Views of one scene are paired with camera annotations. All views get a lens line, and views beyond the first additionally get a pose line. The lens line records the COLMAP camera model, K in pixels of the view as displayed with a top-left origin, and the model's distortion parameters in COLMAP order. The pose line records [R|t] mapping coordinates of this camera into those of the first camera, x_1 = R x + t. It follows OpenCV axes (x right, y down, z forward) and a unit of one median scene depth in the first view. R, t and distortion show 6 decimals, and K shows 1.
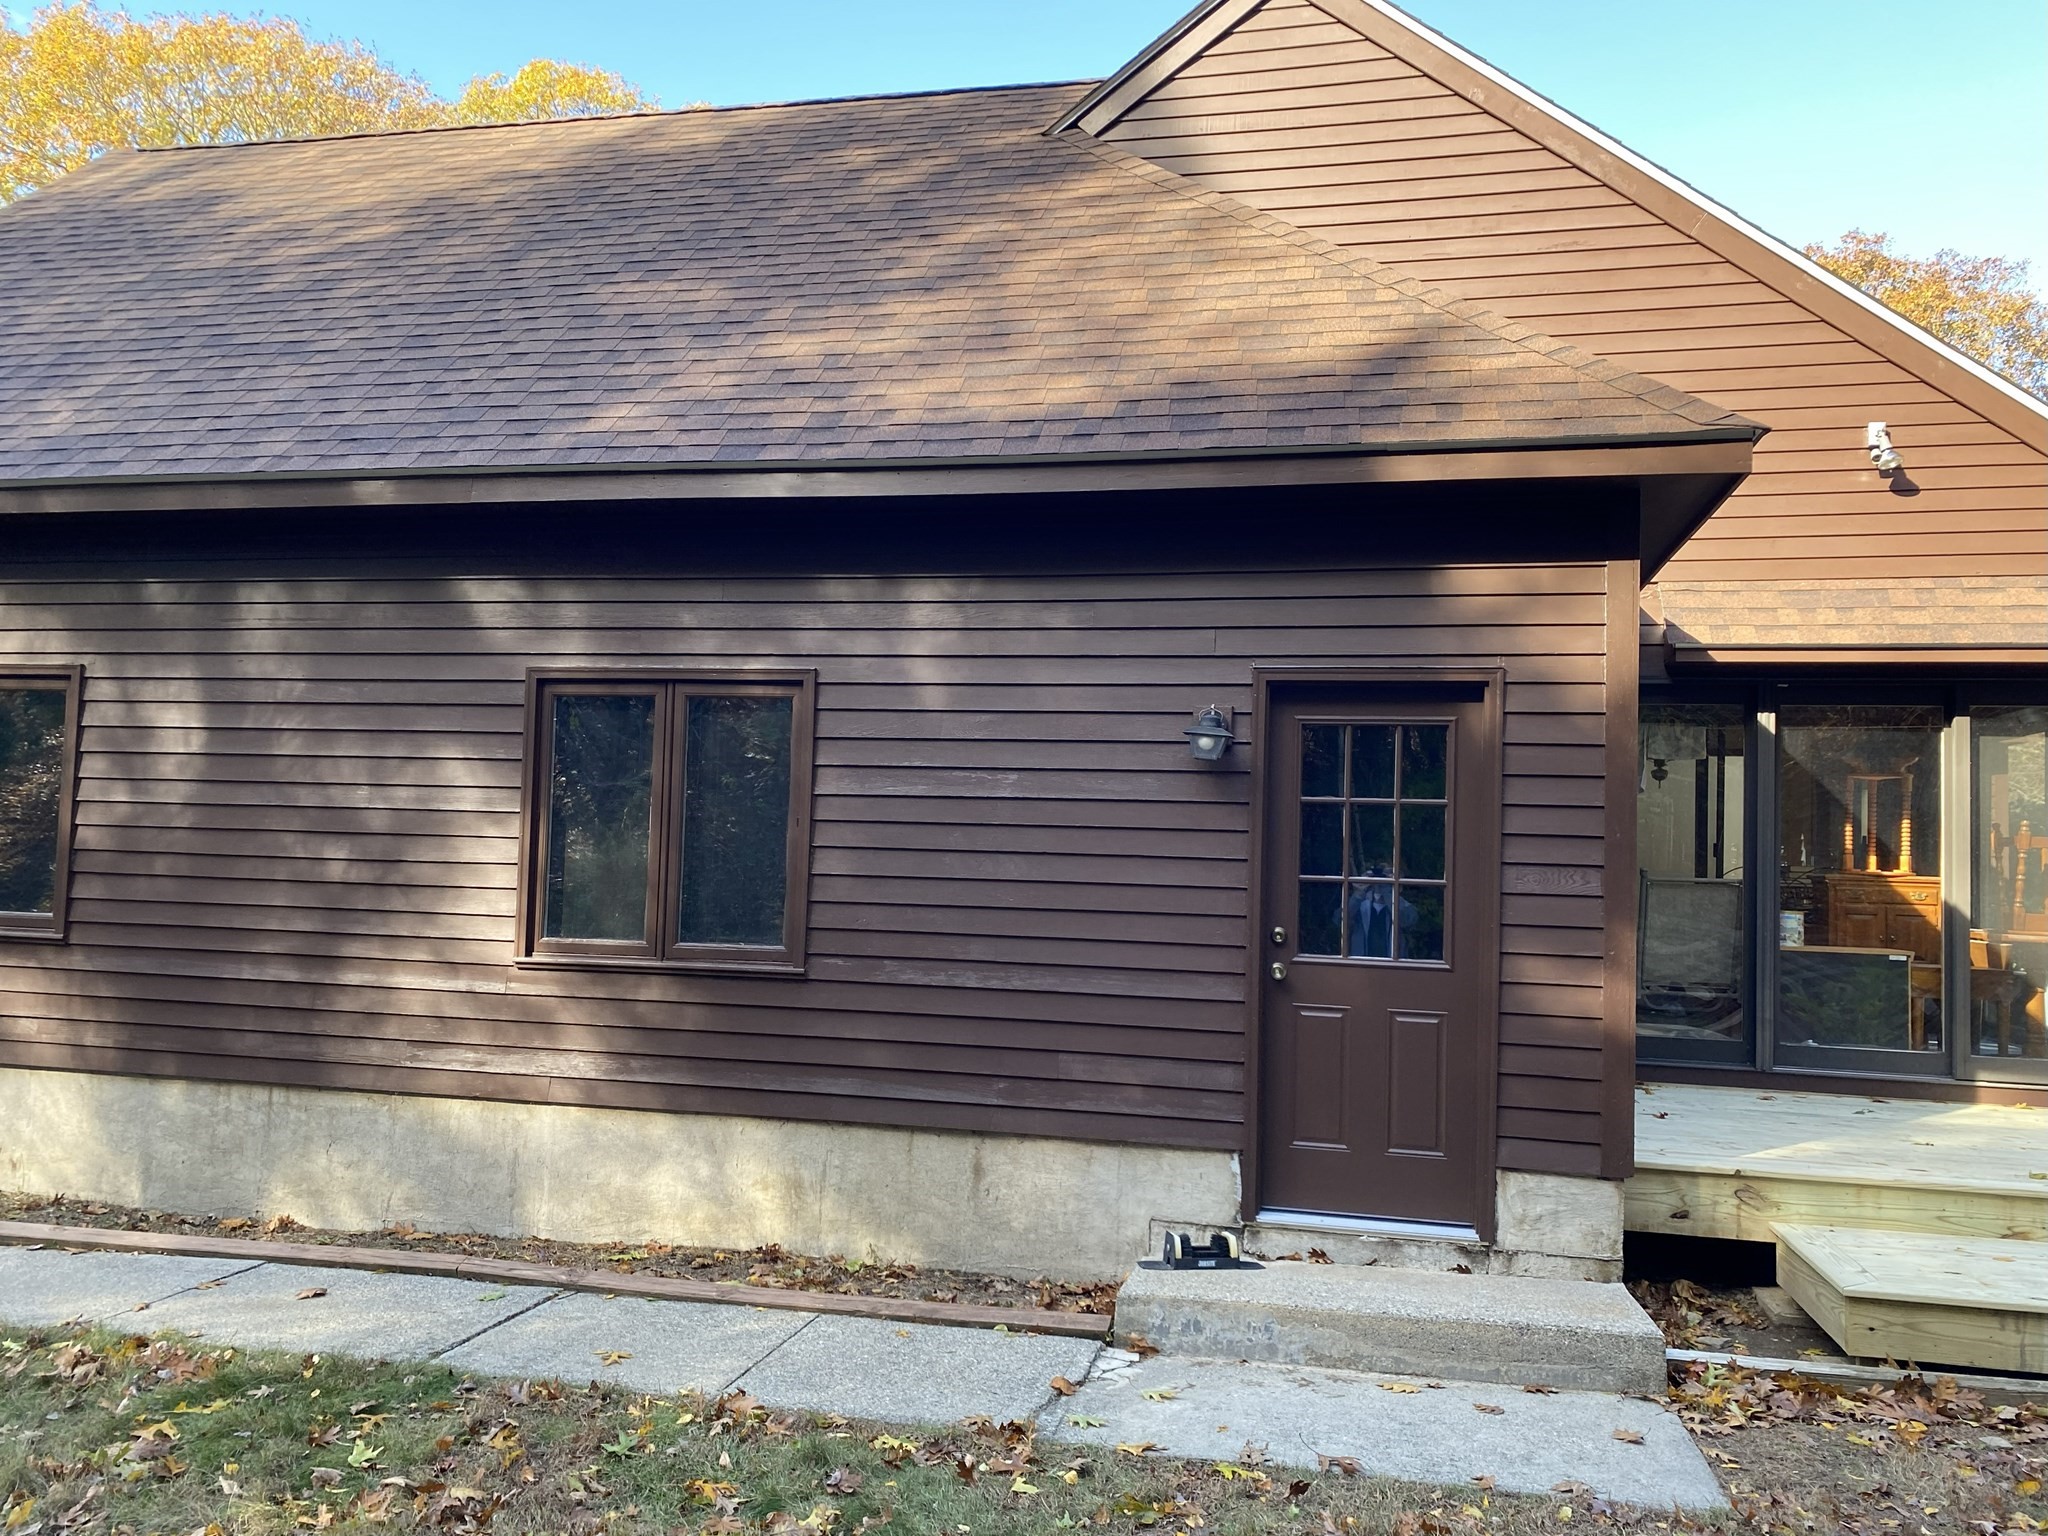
lens RADIAL K [[1558.0, 0, 1024.0], [0, 1558.0, 768.0], [0, 0, 1]] dist [0.016054, -0.003353]
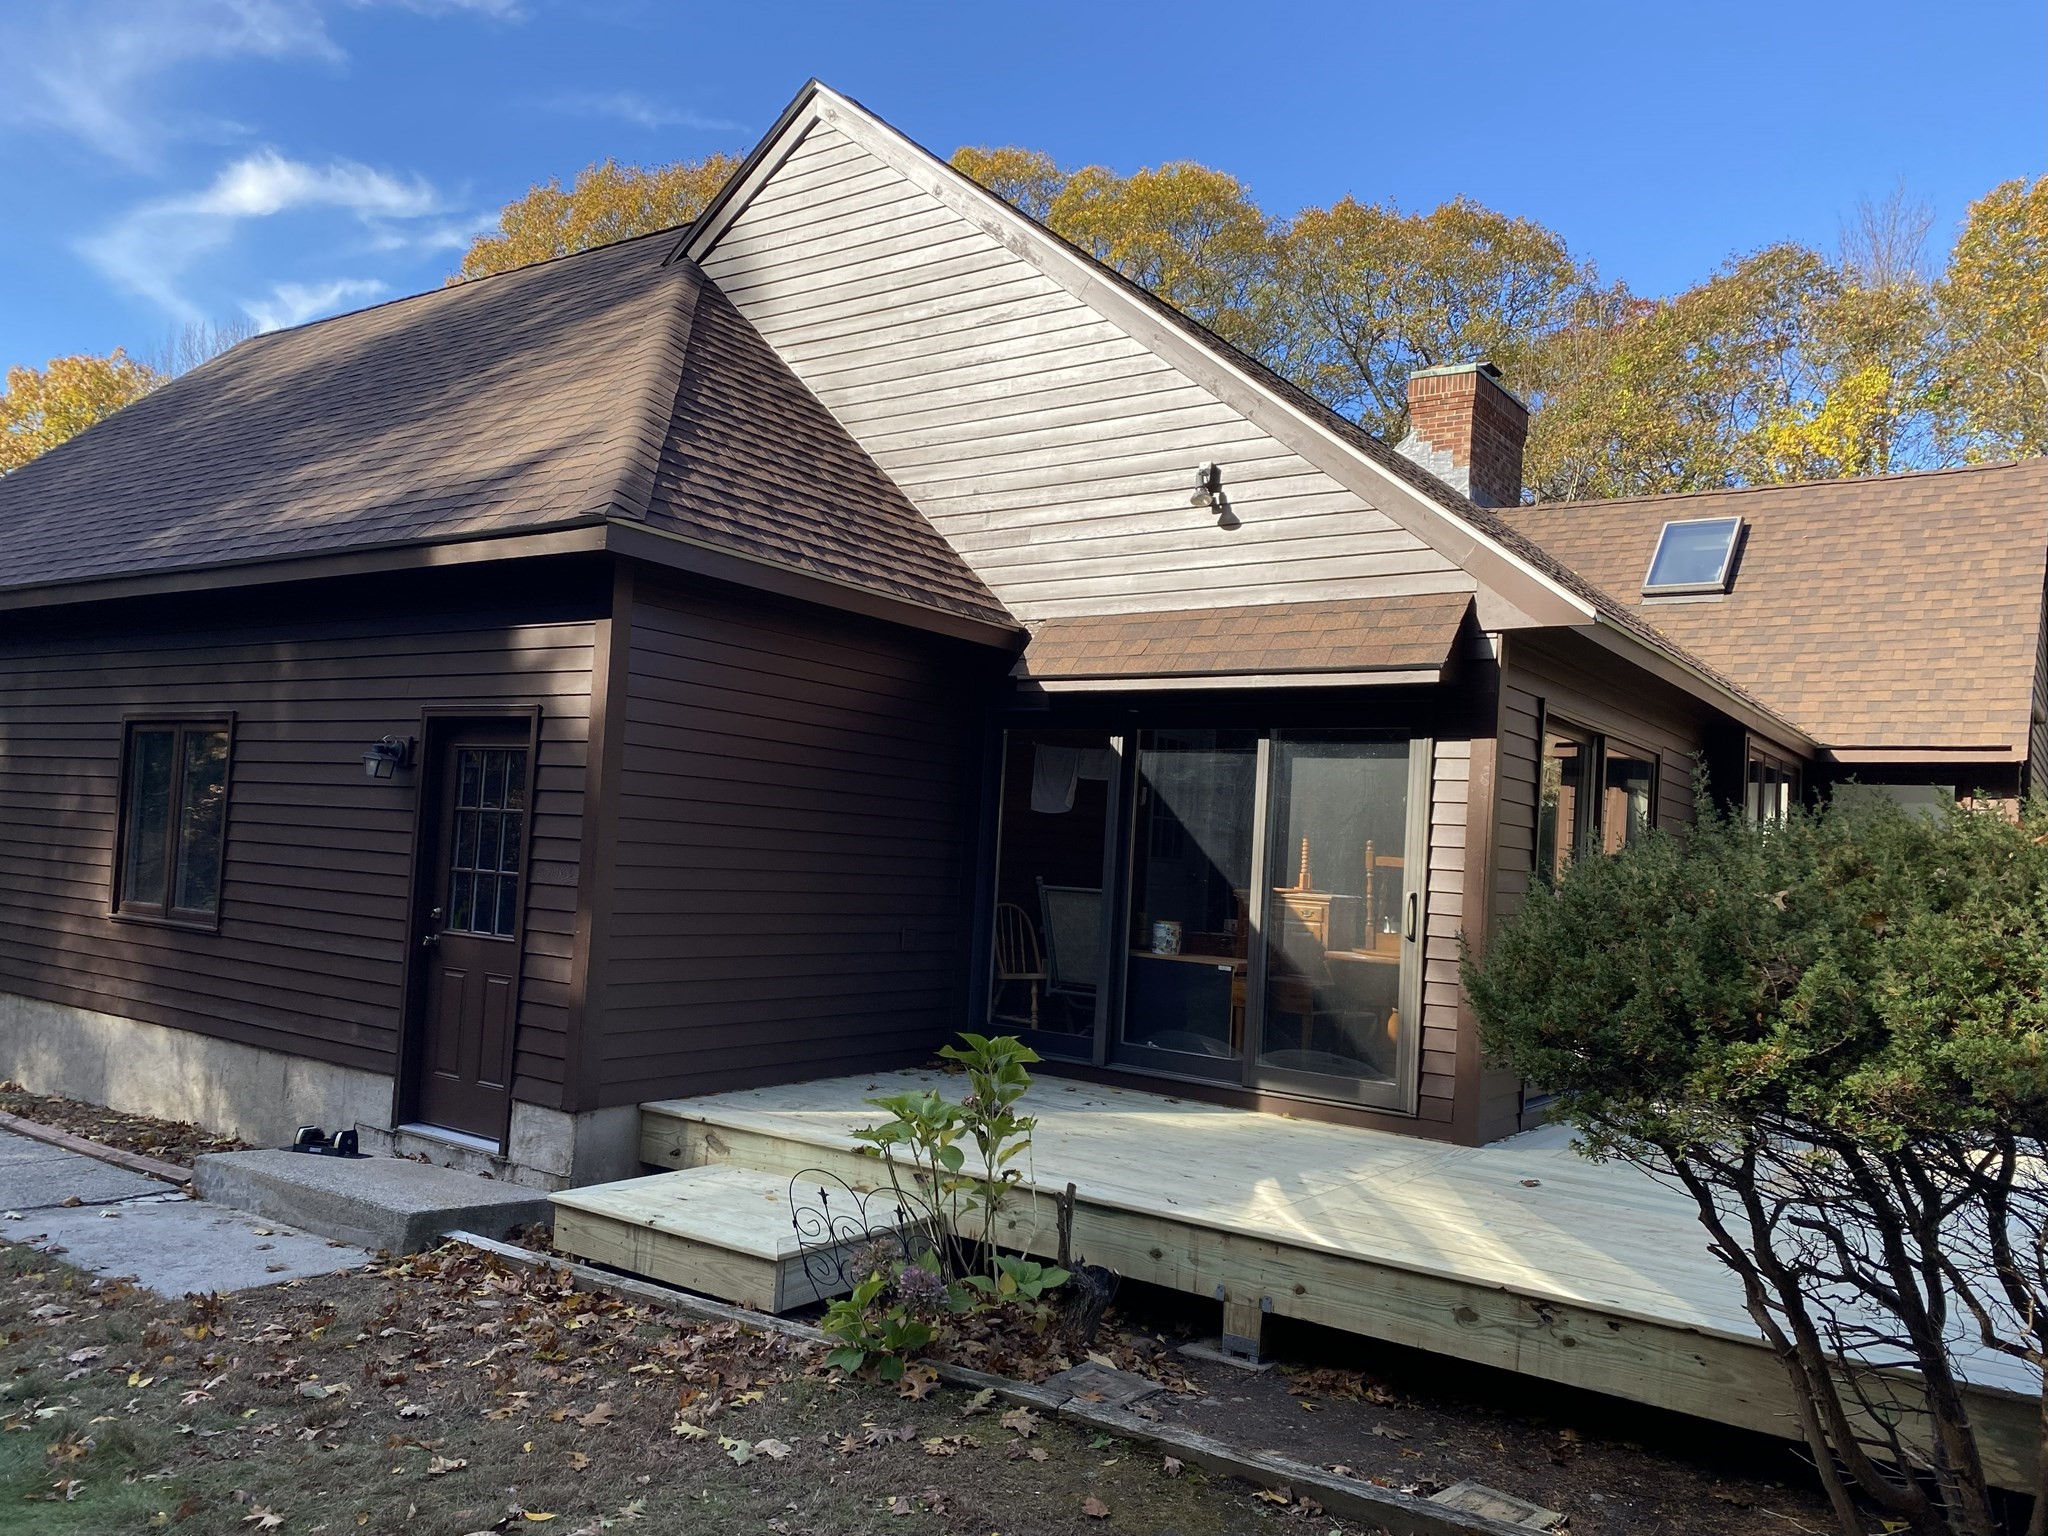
lens RADIAL K [[1559.7, 0, 1024.0], [0, 1559.7, 768.0], [0, 0, 1]] dist [0.014972, -0.029716]
pose [[0.927414, 0.000009, -0.374036, 1.105793], [-0.005168, 0.999905, -0.012790, 0.000729], [0.374001, 0.013795, 0.927326, -0.027598]]
